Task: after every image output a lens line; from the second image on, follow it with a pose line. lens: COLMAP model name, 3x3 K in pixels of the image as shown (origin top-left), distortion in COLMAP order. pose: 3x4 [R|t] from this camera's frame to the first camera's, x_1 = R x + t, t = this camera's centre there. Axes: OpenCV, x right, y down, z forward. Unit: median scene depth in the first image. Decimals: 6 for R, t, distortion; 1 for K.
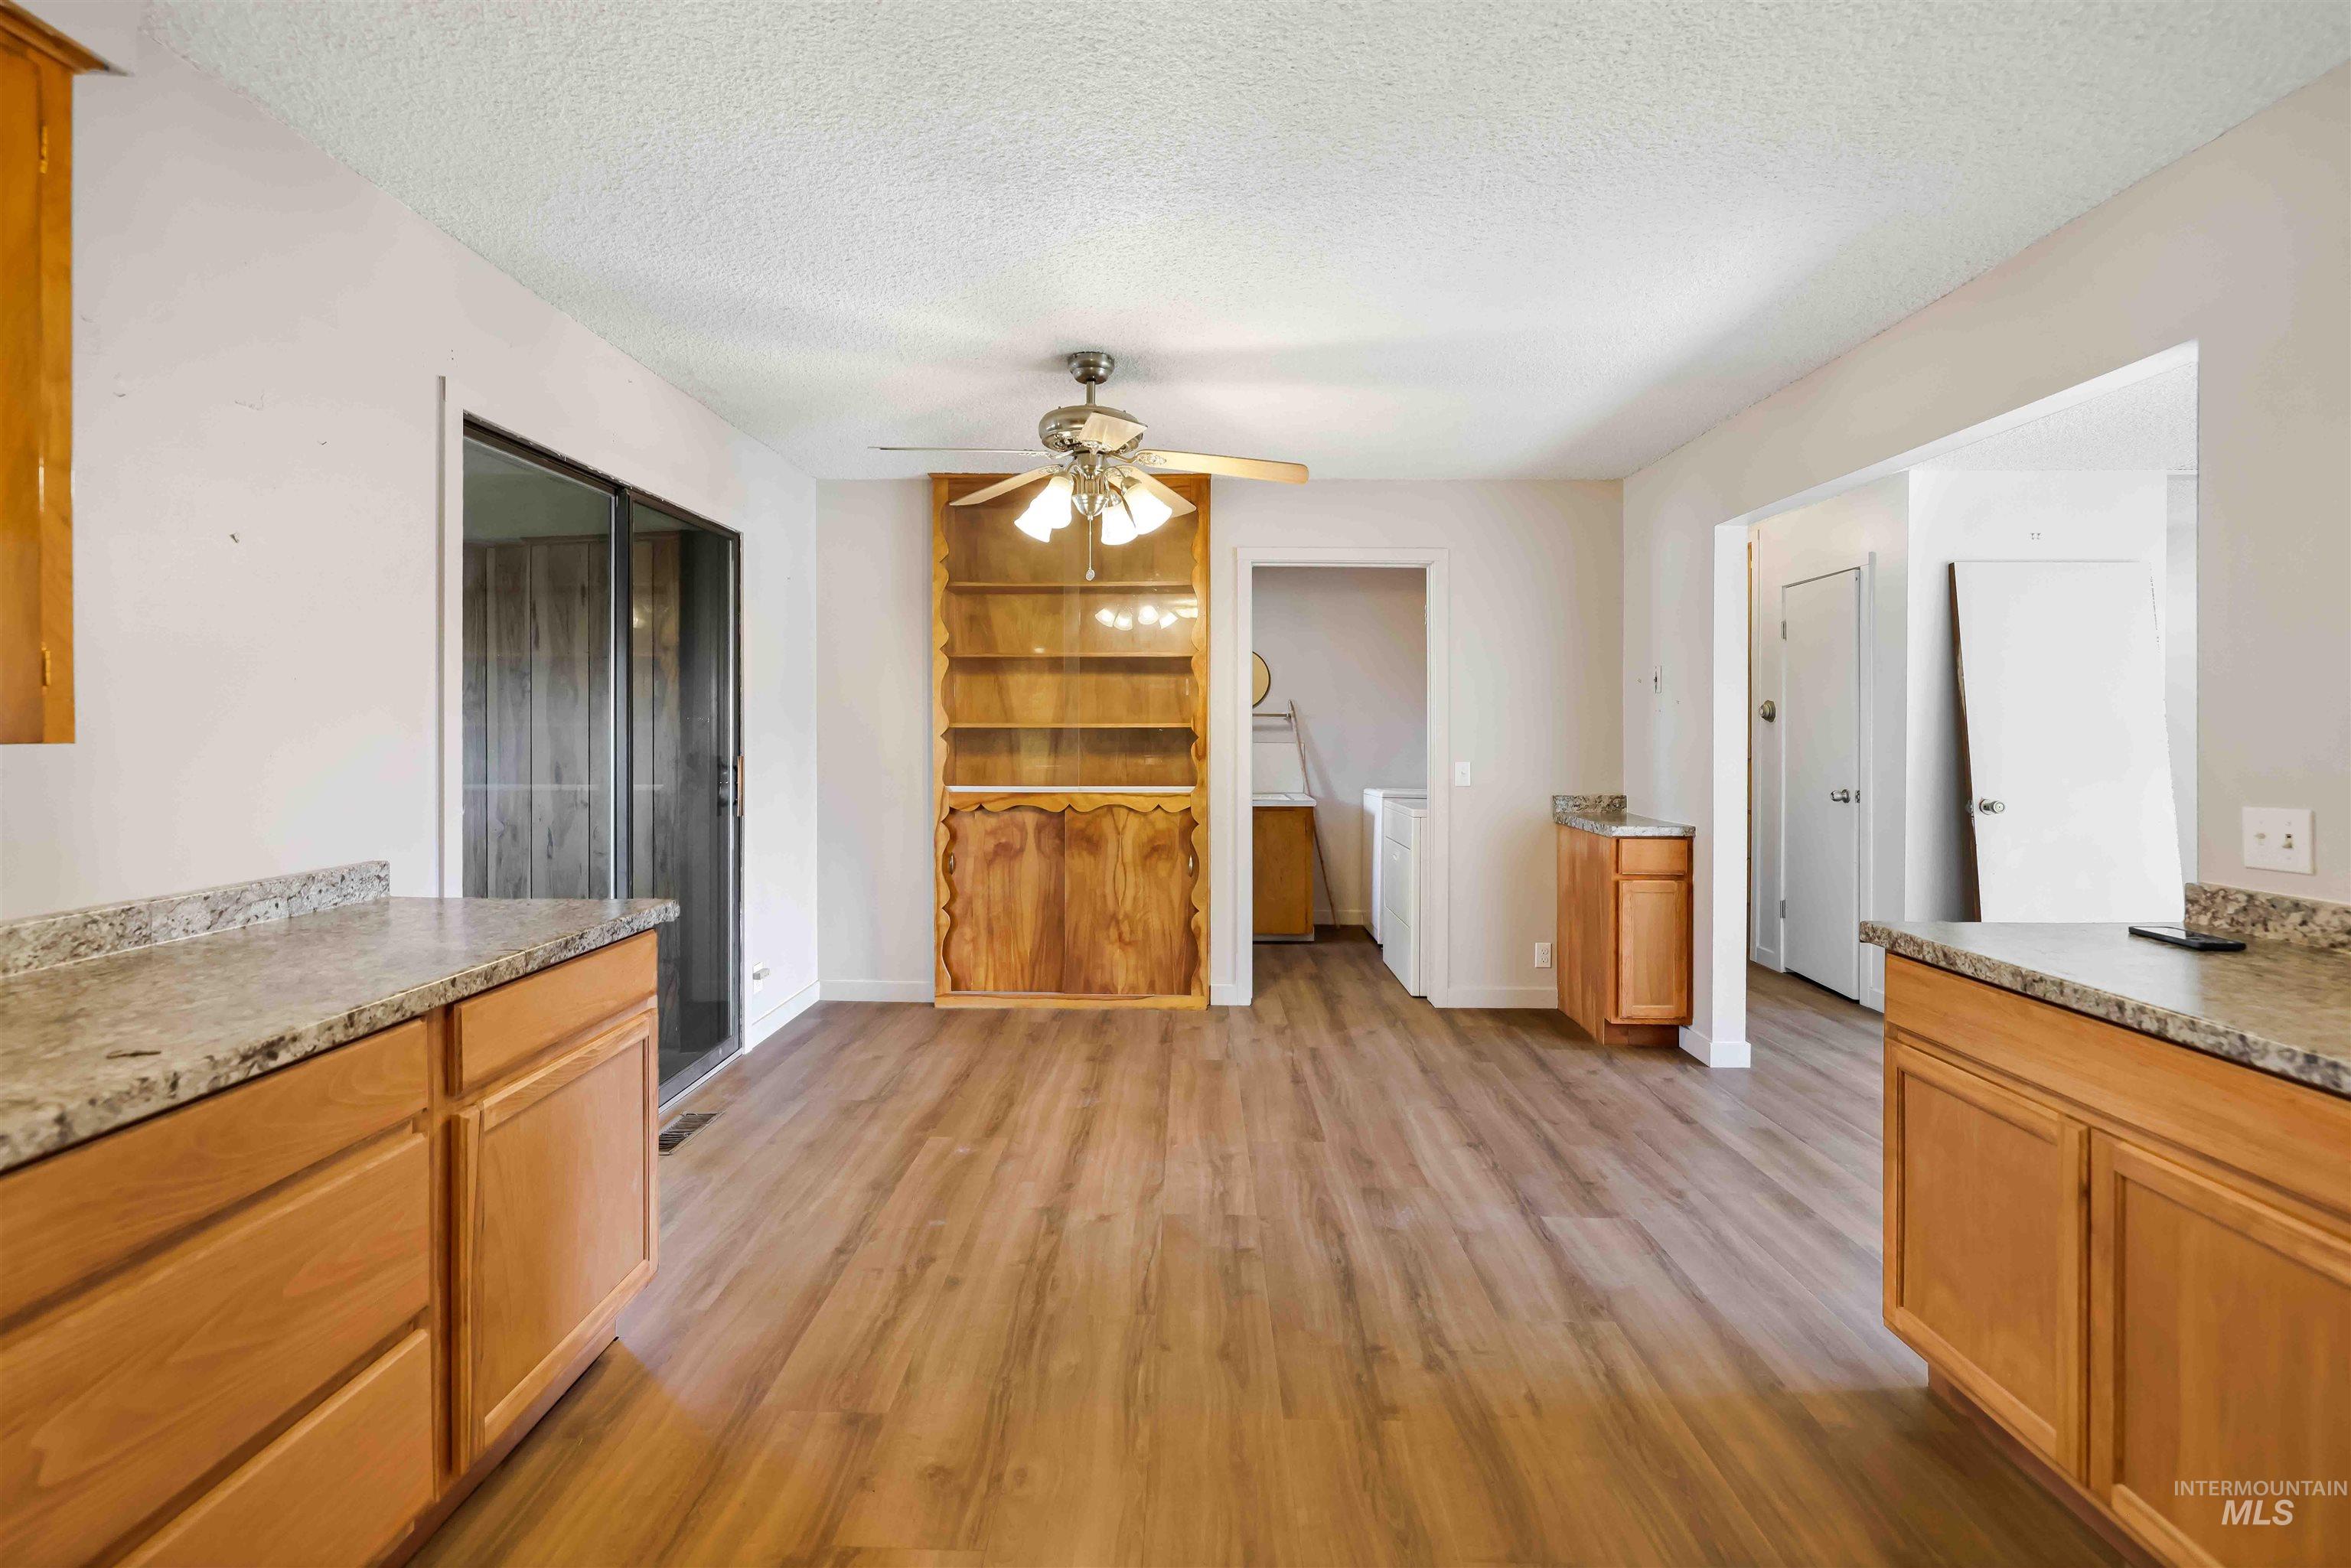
lens RADIAL K [[1043.2, 0, 1159.1], [0, 1043.2, 711.3], [0, 0, 1]] dist [-0.002795, -0.000476]
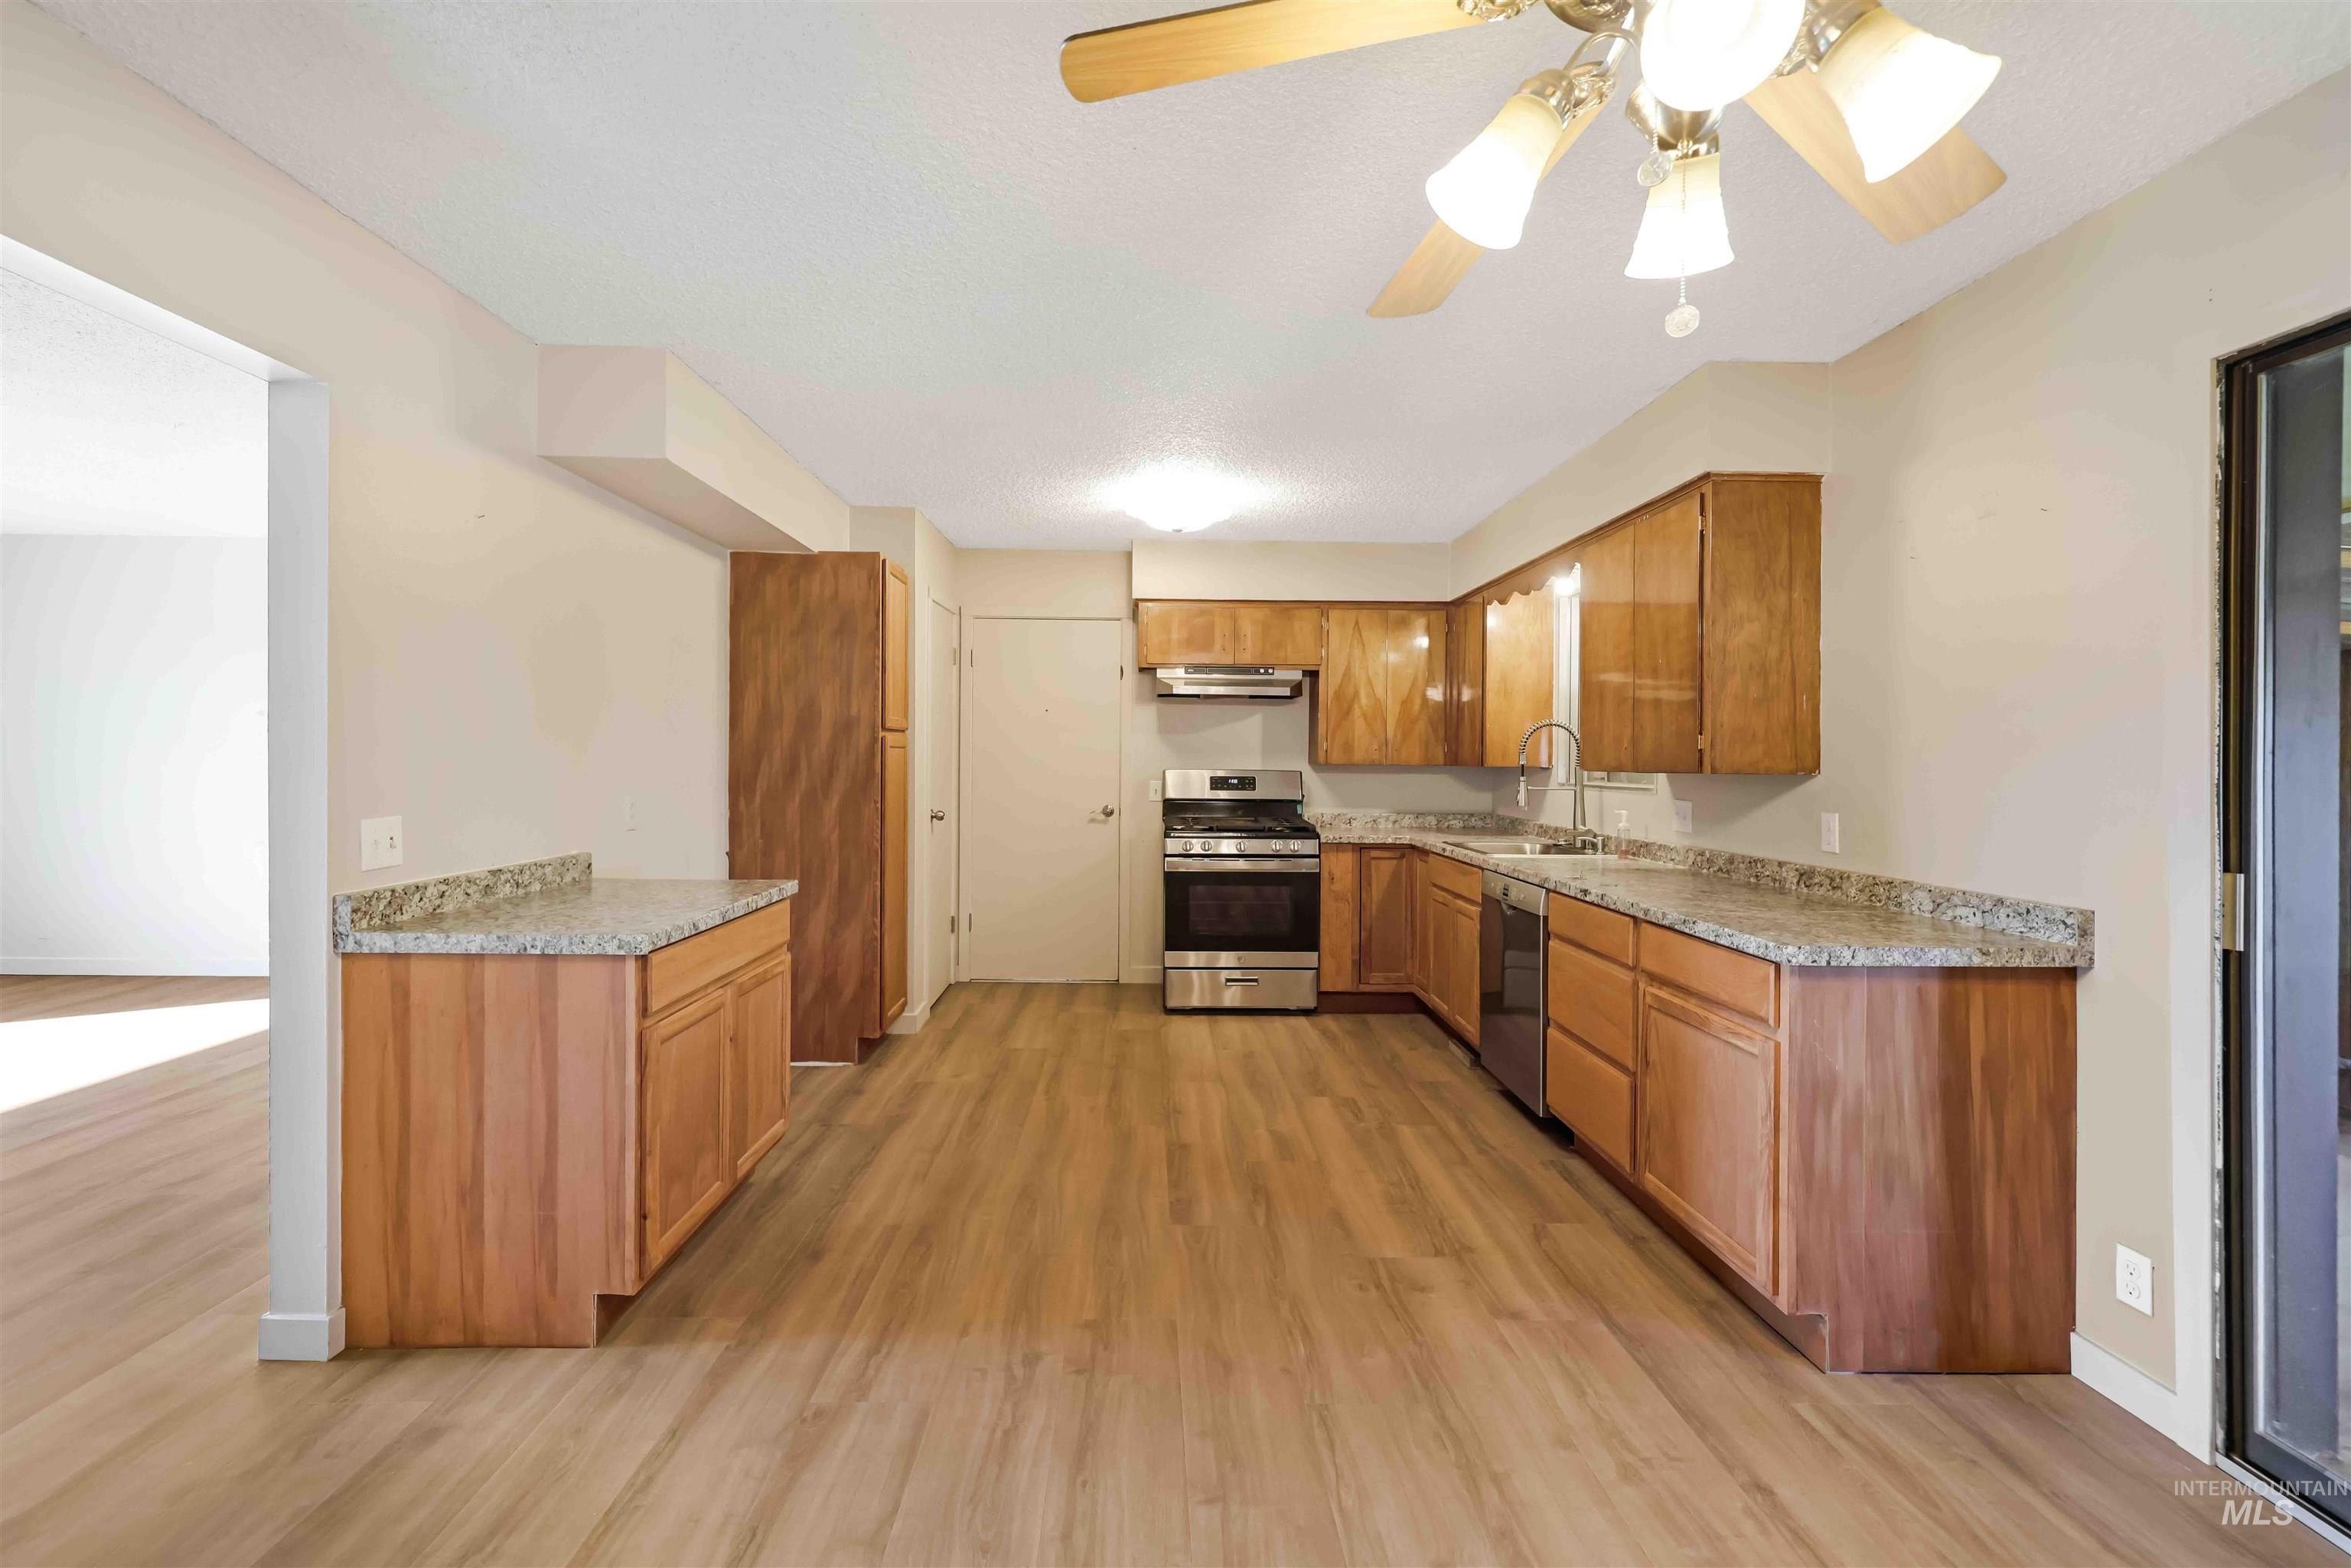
lens RADIAL K [[1010.2, 0, 1175.5], [0, 1010.2, 784.0], [0, 0, 1]] dist [-0.000862, -0.000245]
pose [[-0.997978, -0.011548, -0.062500, 0.197346], [-0.012070, 0.999895, 0.007990, 0.030420], [0.062401, 0.008728, -0.998013, 2.138094]]
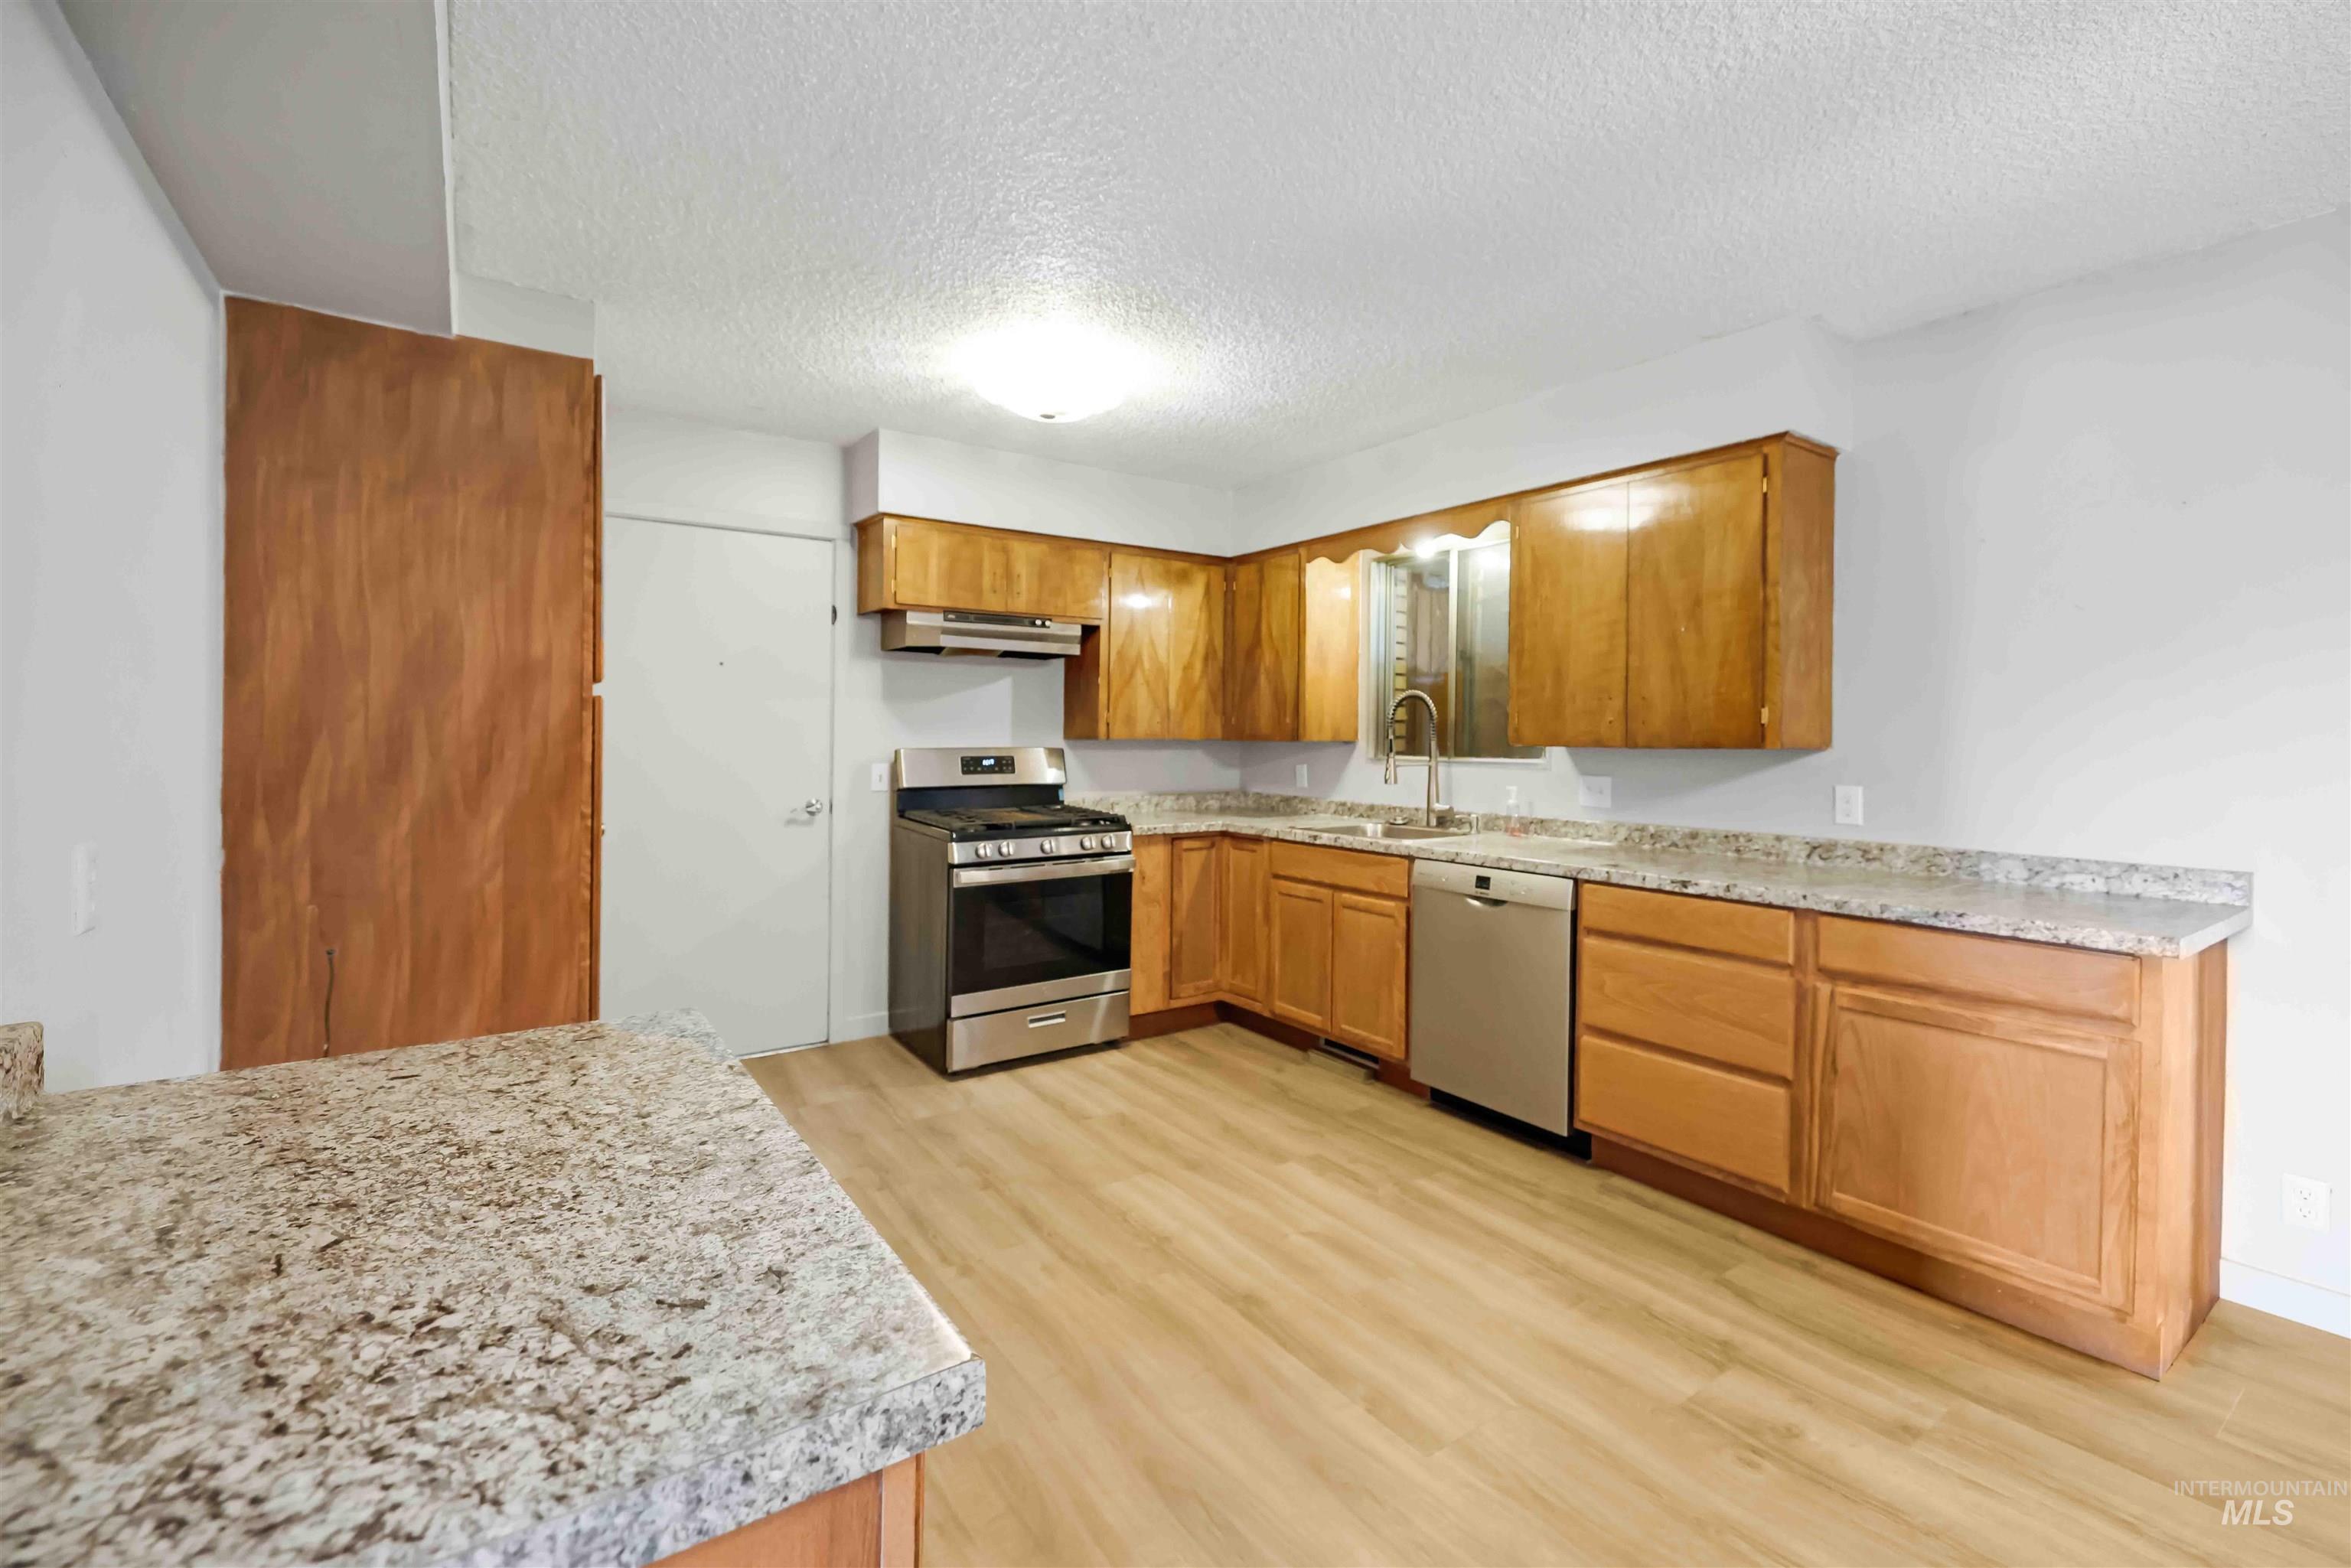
lens RADIAL K [[995.4, 0, 1204.3], [0, 995.4, 768.9], [0, 0, 1]] dist [-0.002318, -0.000442]
pose [[-0.804070, 0.012855, -0.594395, 0.801390], [0.002748, 0.999836, 0.017906, 0.019328], [0.594528, 0.012765, -0.803974, 1.326293]]
